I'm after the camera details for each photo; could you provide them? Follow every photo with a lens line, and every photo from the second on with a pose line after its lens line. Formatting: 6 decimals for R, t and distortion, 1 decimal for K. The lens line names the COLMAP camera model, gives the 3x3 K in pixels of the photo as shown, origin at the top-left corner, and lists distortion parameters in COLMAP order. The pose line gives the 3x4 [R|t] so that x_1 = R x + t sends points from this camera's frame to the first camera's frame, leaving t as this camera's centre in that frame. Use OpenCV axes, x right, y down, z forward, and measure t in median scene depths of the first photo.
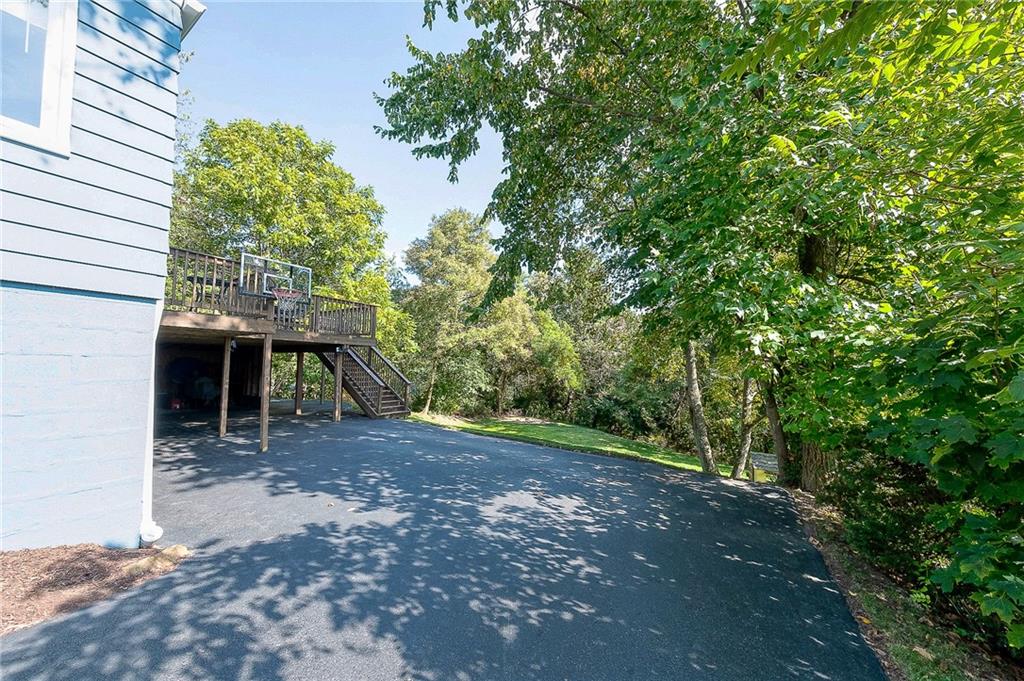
lens RADIAL K [[354.5, 0, 512.0], [0, 354.5, 342.4], [0, 0, 1]] dist [0.004100, 0.000120]
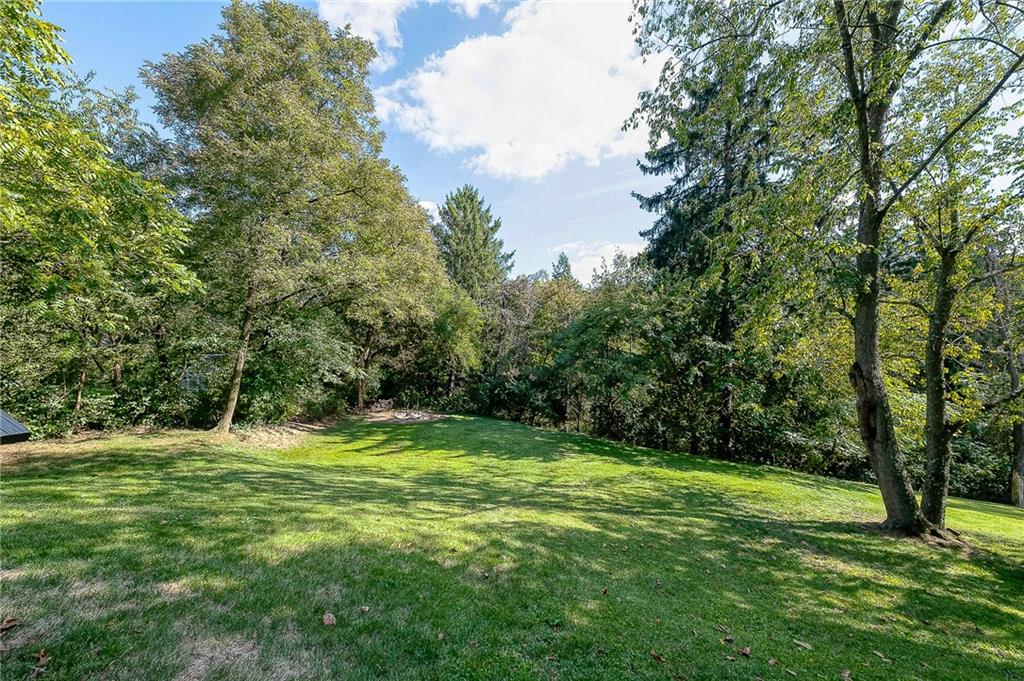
lens RADIAL K [[354.5, 0, 515.9], [0, 354.5, 341.9], [0, 0, 1]] dist [0.004100, 0.000120]
pose [[0.896560, -0.007209, 0.442863, -0.096791], [-0.020360, 0.998140, 0.057465, 0.040624], [-0.442453, -0.060538, 0.894746, 0.379212]]
